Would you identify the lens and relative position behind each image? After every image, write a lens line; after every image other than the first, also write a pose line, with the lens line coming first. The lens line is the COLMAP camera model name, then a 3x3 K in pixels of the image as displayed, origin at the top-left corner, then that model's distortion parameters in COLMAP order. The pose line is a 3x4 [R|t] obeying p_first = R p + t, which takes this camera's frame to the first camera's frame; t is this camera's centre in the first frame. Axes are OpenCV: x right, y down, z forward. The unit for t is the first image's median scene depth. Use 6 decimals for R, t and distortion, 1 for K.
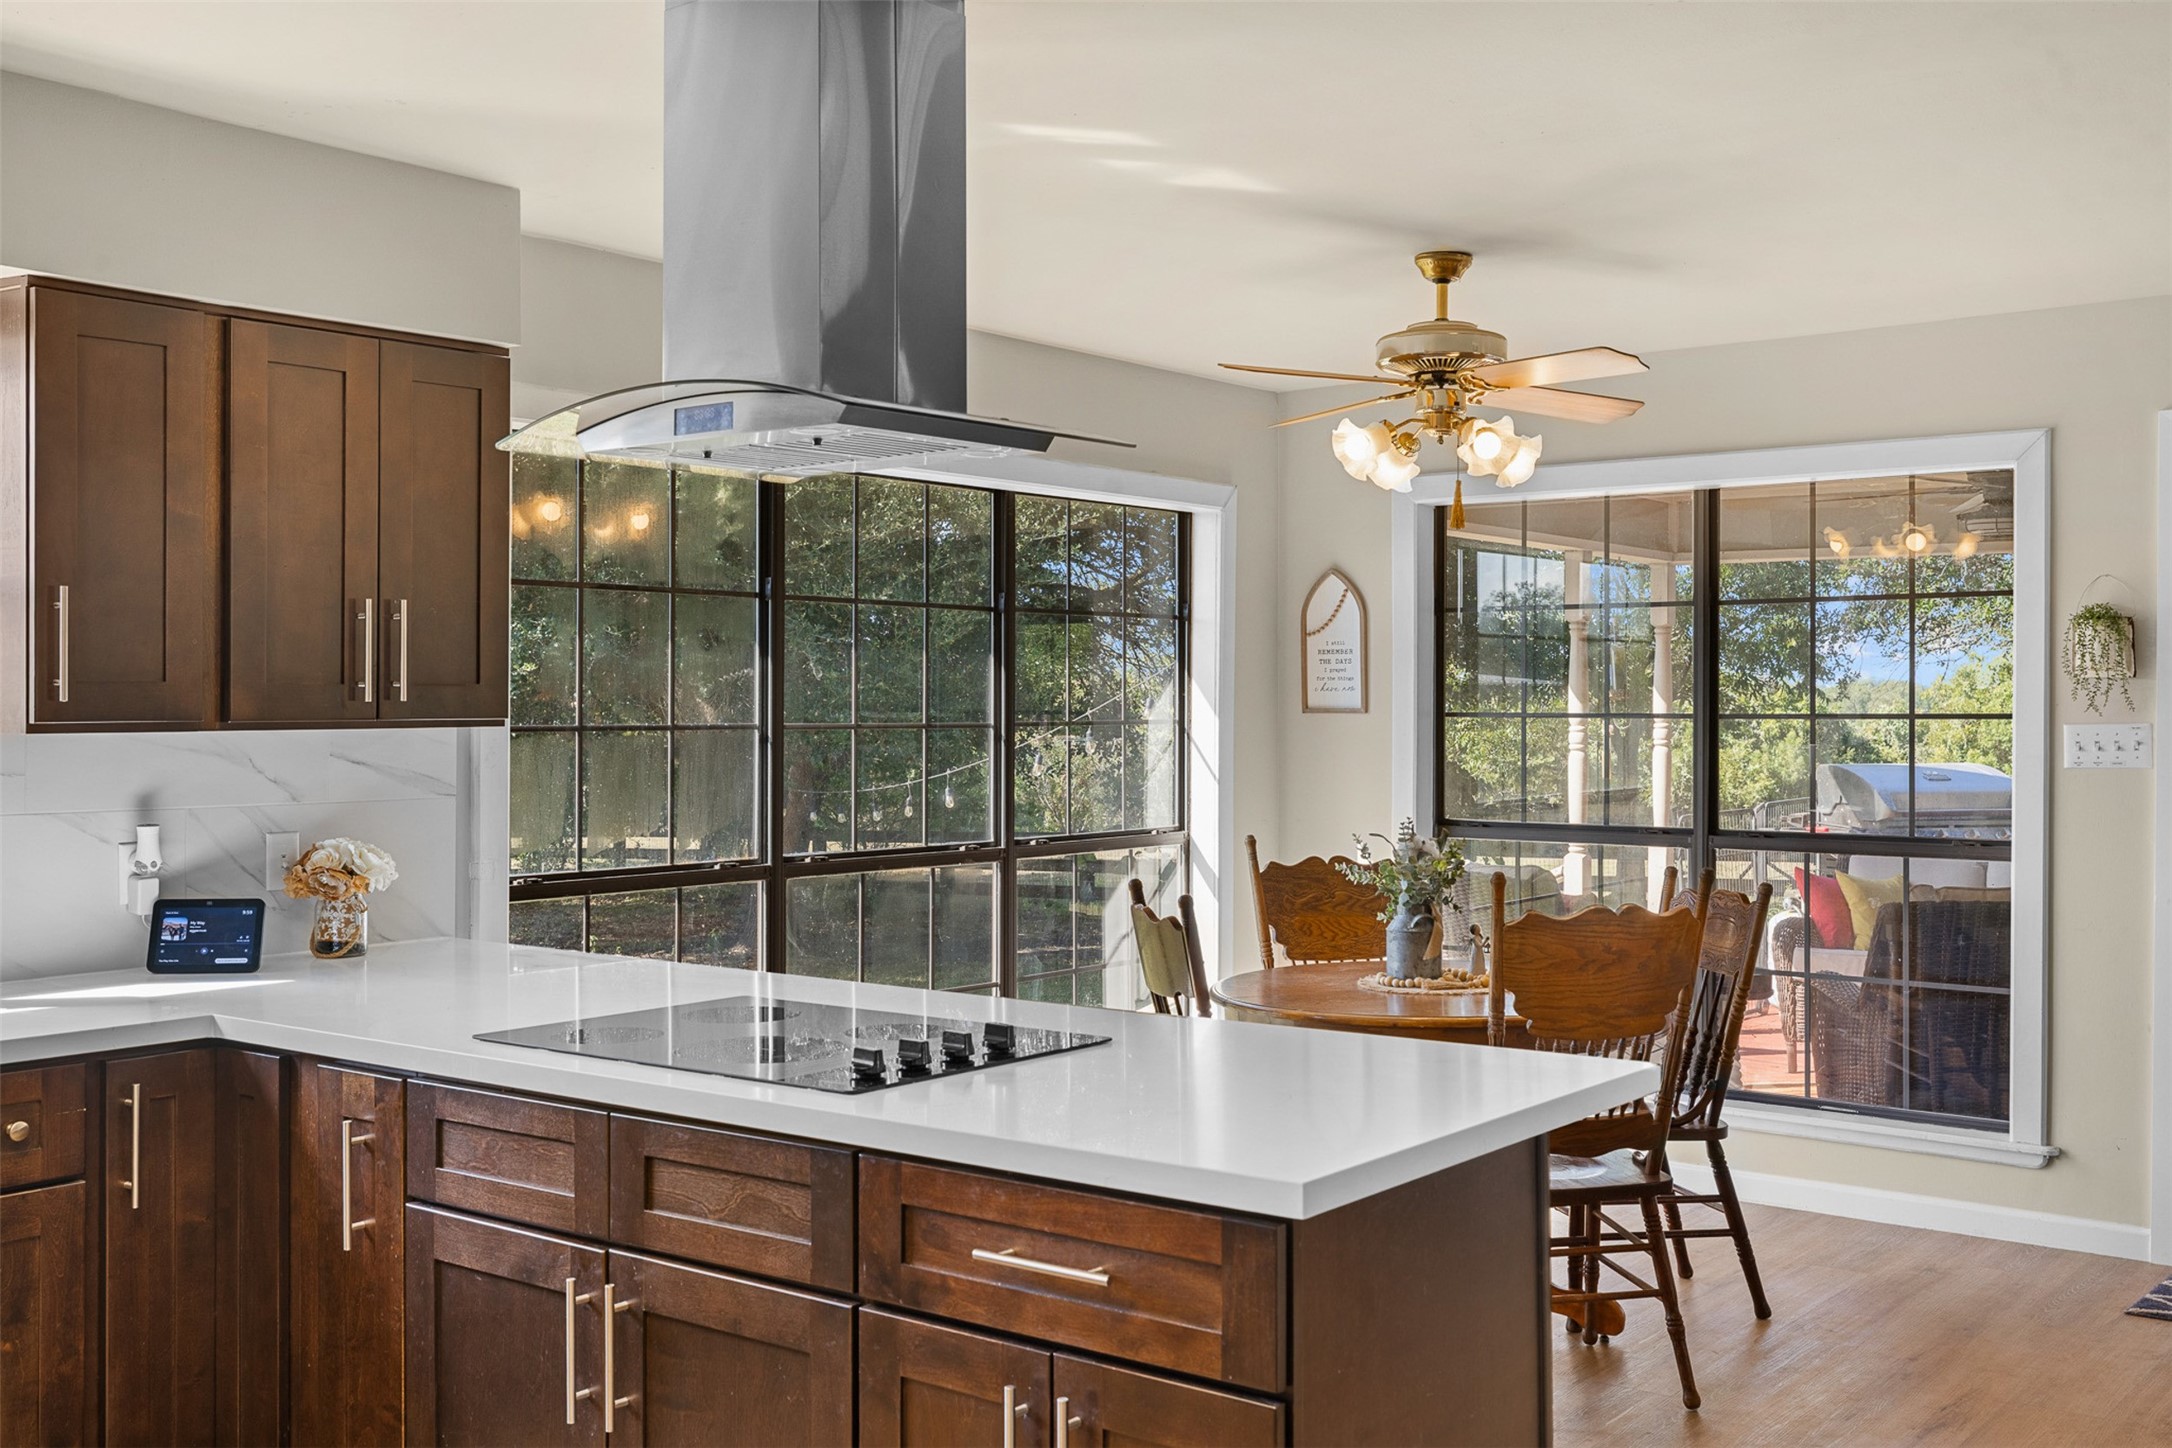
lens RADIAL K [[2168.9, 0, 1086.0], [0, 2168.9, 724.0], [0, 0, 1]] dist [-0.012577, -0.019561]
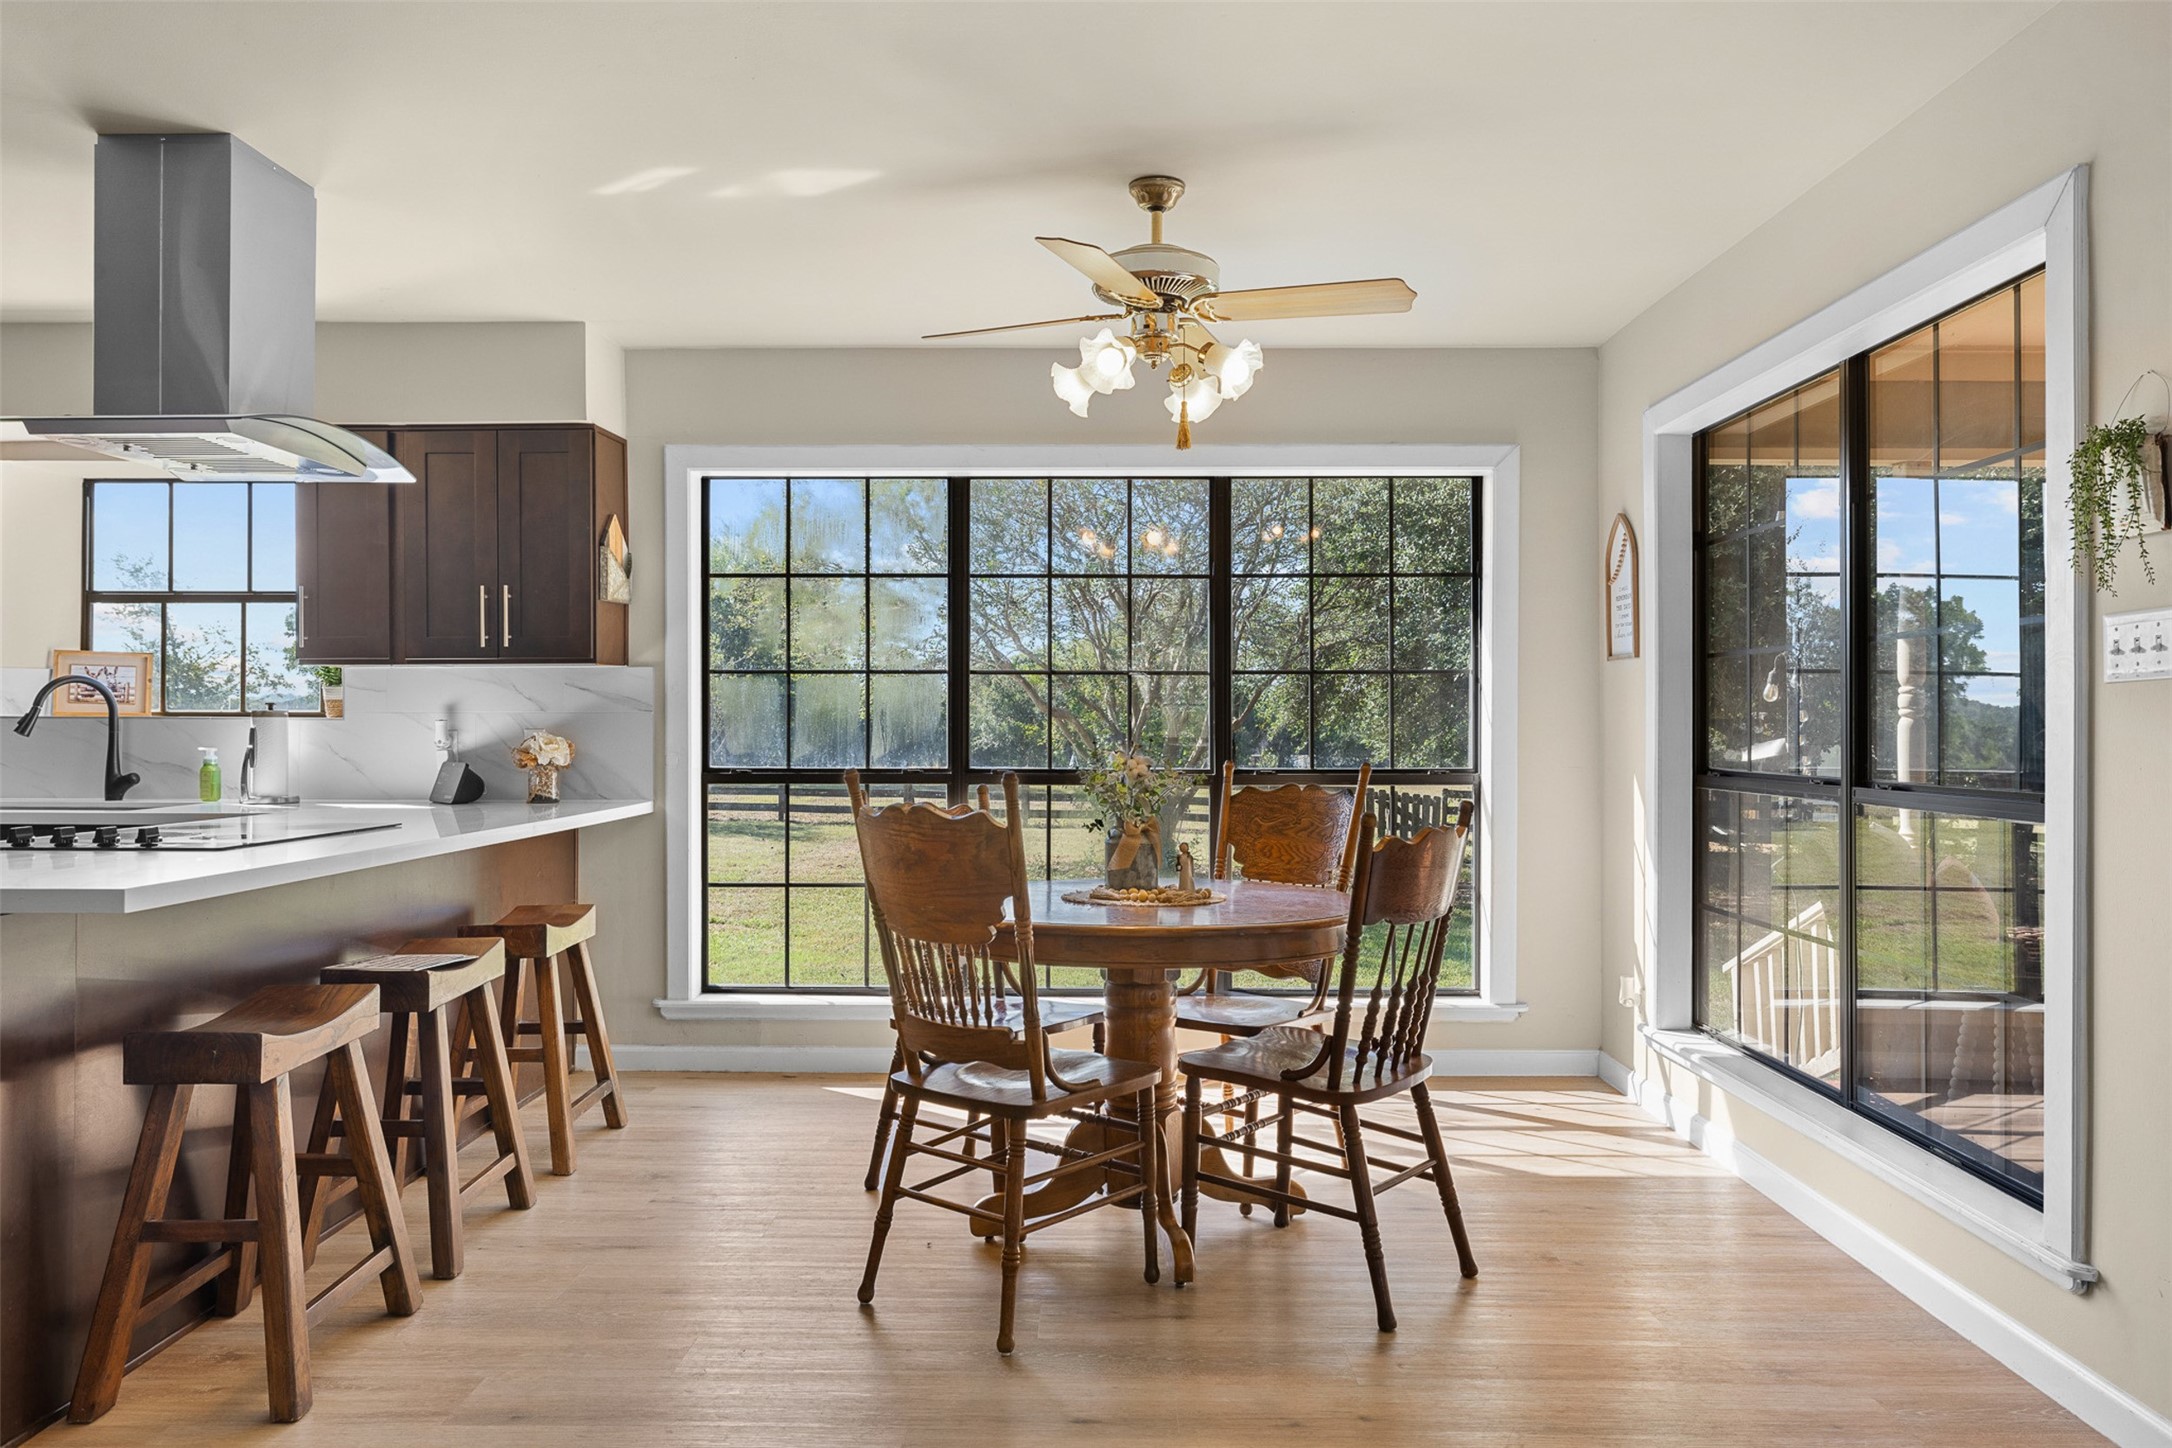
lens RADIAL K [[1468.8, 0, 1086.0], [0, 1468.8, 724.0], [0, 0, 1]] dist [-0.007503, -0.004961]
pose [[0.608094, -0.000247, -0.793865, 0.686191], [-0.008154, 0.999945, -0.006557, 0.042611], [0.793823, 0.010460, 0.608059, 0.550985]]
